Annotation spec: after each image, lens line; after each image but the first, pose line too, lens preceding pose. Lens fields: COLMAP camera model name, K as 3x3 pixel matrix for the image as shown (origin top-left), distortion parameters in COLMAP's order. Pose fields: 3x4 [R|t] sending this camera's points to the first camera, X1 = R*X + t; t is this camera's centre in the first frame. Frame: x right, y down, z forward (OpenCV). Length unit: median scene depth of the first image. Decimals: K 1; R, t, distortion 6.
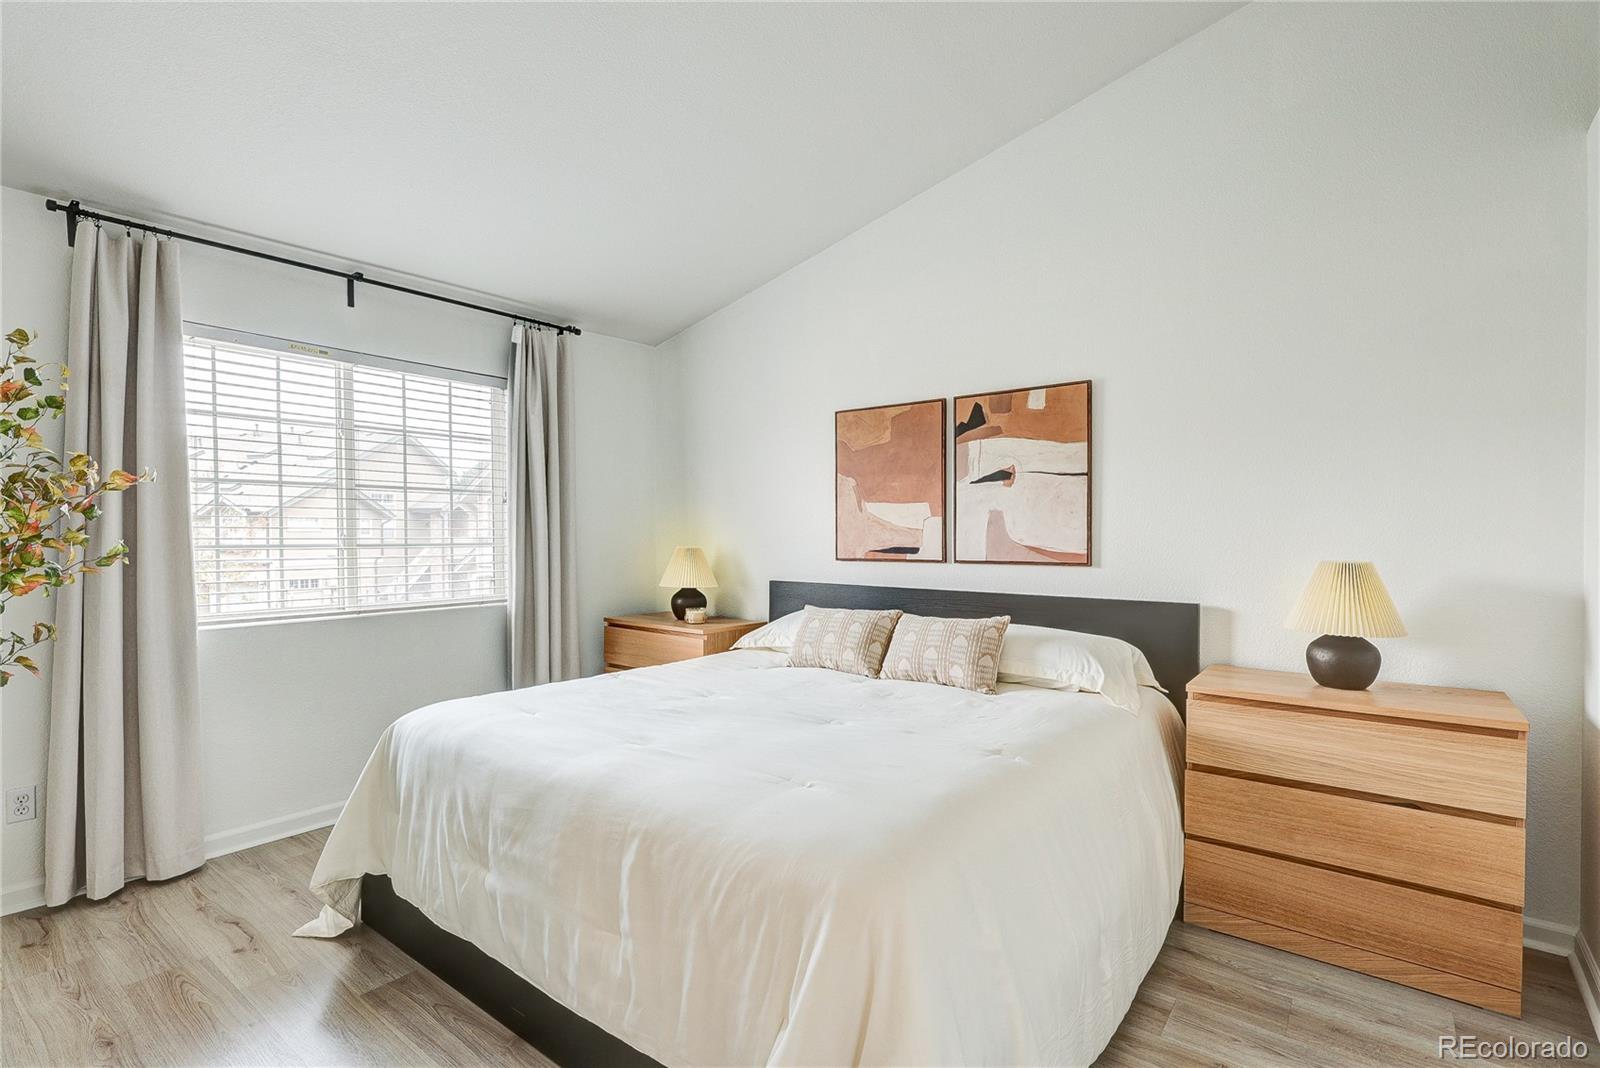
lens RADIAL K [[757.1, 0, 791.2], [0, 757.1, 528.7], [0, 0, 1]] dist [-0.006812, 0.003859]
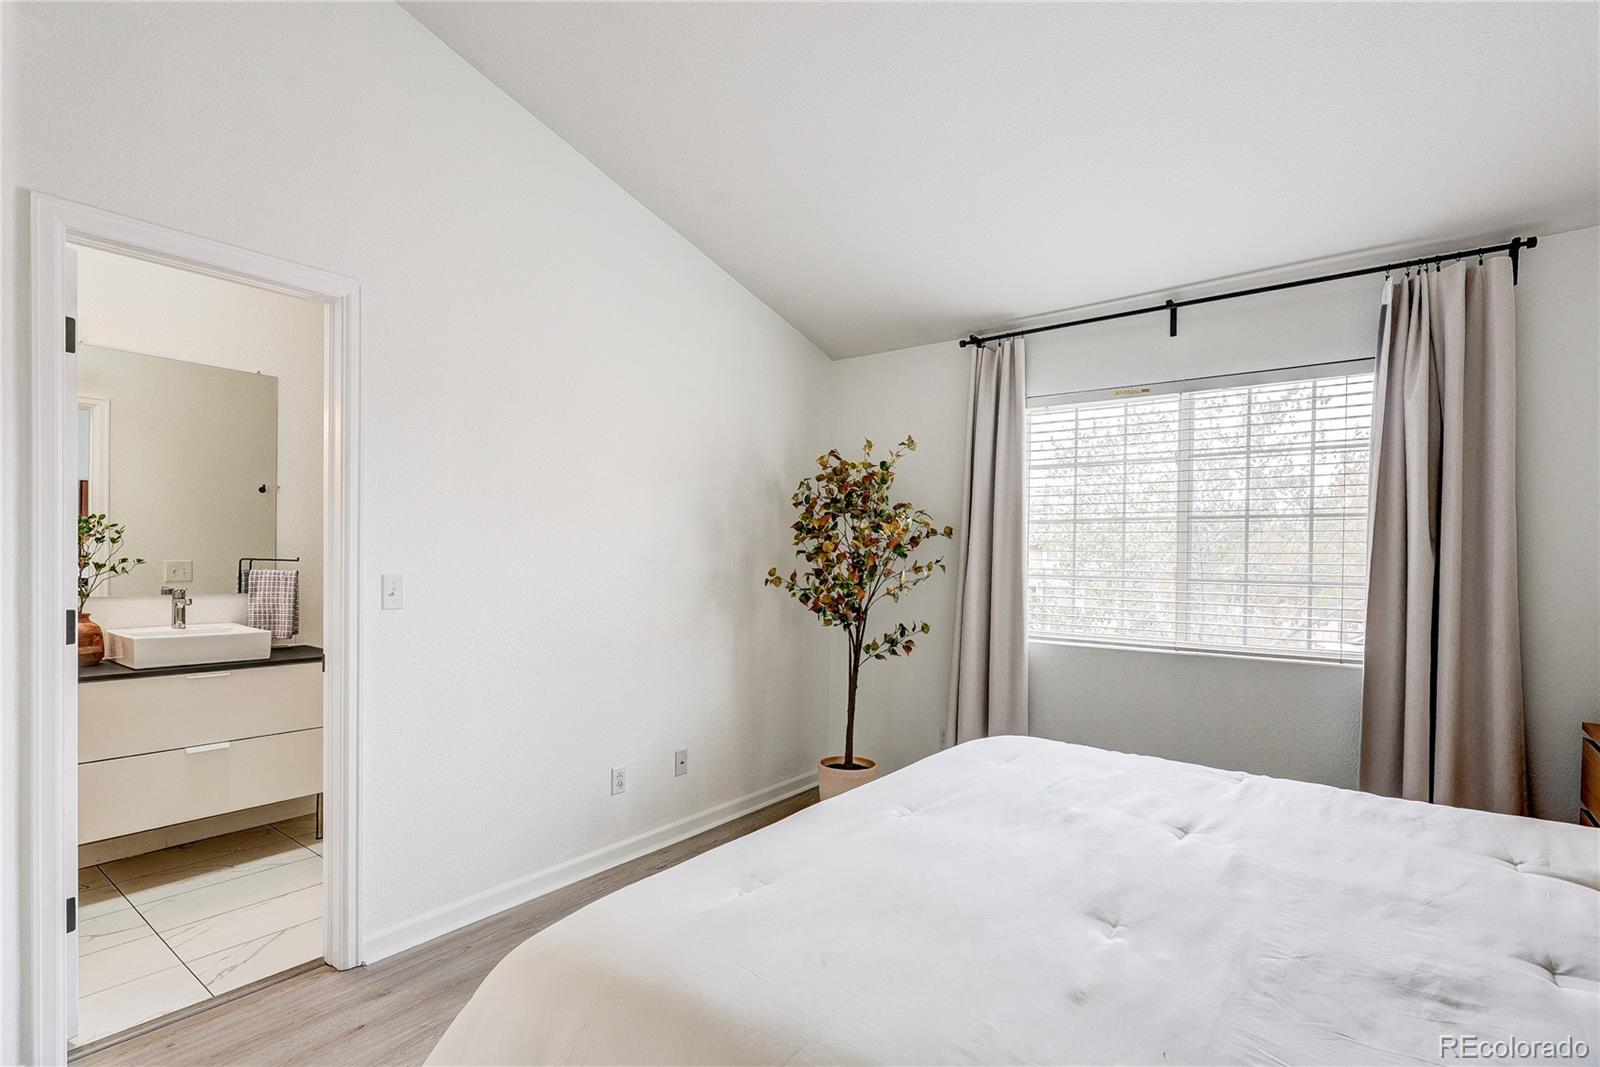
lens RADIAL K [[757.1, 0, 792.4], [0, 757.1, 542.9], [0, 0, 1]] dist [-0.006812, 0.003859]
pose [[-0.004152, -0.018248, -0.999825, 0.380119], [-0.014180, 0.999734, -0.018187, -0.001033], [0.999891, 0.014102, -0.004409, 0.497387]]
